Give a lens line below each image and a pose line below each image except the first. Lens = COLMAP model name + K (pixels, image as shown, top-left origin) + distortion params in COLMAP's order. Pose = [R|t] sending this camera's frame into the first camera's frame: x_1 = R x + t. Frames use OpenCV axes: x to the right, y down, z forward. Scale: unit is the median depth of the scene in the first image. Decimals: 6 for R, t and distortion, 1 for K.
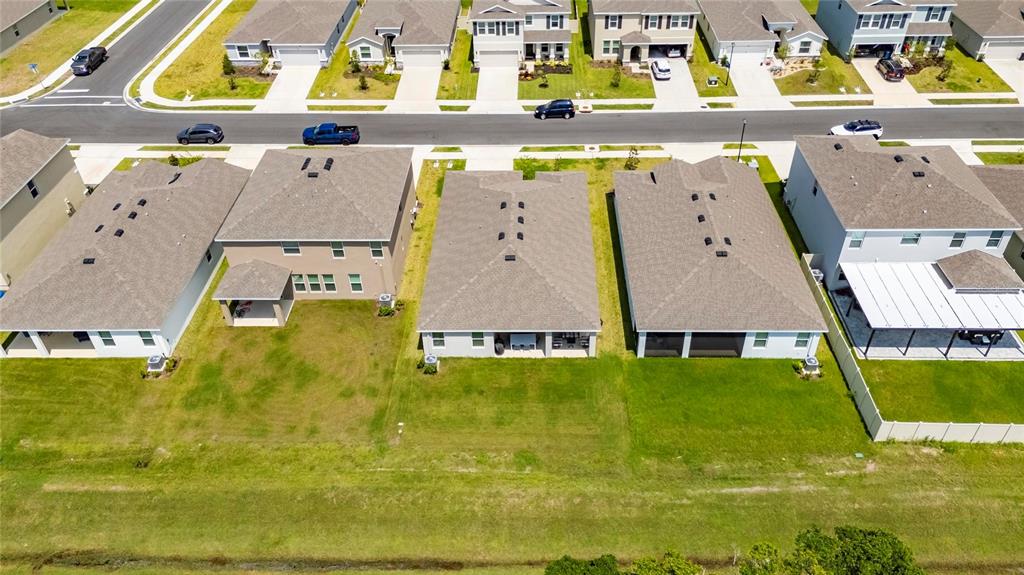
lens RADIAL K [[752.5, 0, 516.8], [0, 752.5, 289.6], [0, 0, 1]] dist [0.067419, -0.063660]
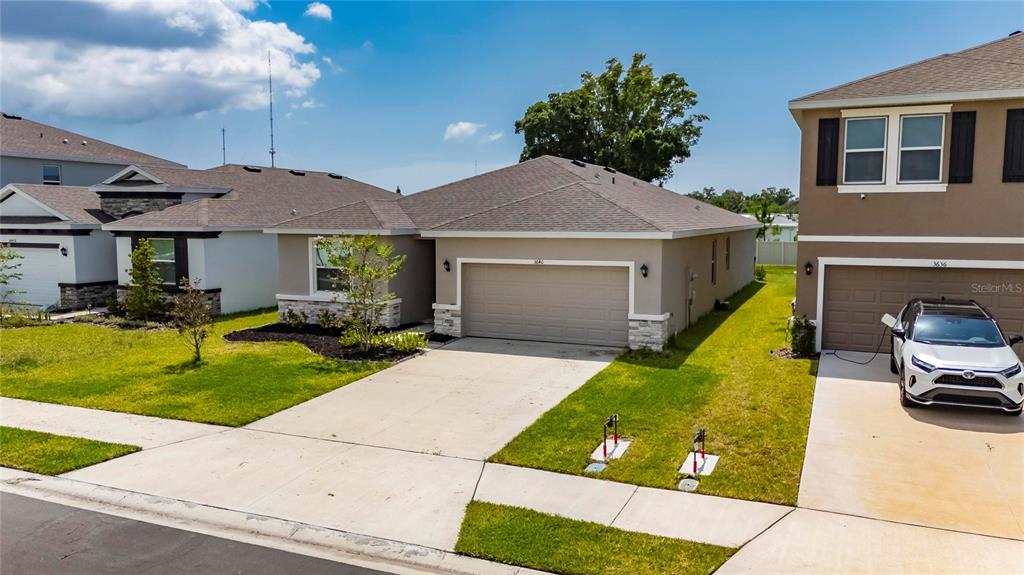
lens RADIAL K [[752.5, 0, 516.8], [0, 752.5, 289.6], [0, 0, 1]] dist [0.067419, -0.063660]
pose [[-0.925768, -0.019546, 0.377588, -0.114846], [0.248088, 0.722215, 0.645645, -0.262561], [-0.285319, 0.691392, -0.663754, 0.965209]]
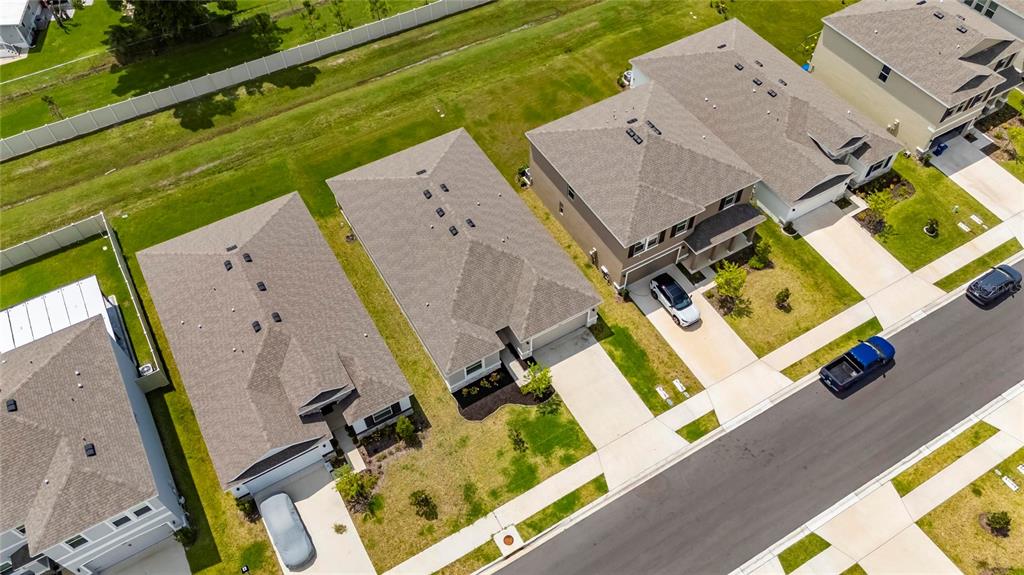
lens RADIAL K [[752.5, 0, 516.8], [0, 752.5, 289.6], [0, 0, 1]] dist [0.067419, -0.063660]
pose [[-0.851971, 0.433522, -0.293603, 0.168906], [-0.306331, 0.042052, 0.950996, -0.704366], [0.424625, 0.900161, 0.096974, 0.700223]]
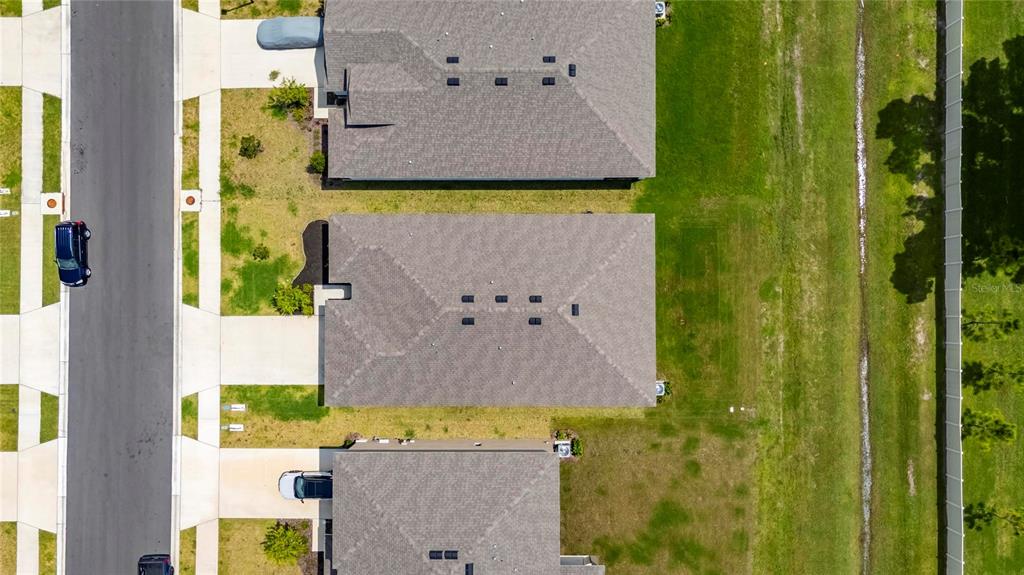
lens RADIAL K [[794.3, 0, 512.0], [0, 794.3, 287.5], [0, 0, 1]] dist [0.035815, -0.001086]
pose [[-0.021408, -0.999202, 0.033722, -0.007668], [0.637625, 0.012334, 0.770249, -0.507038], [-0.770050, 0.037991, 0.636852, 0.297233]]
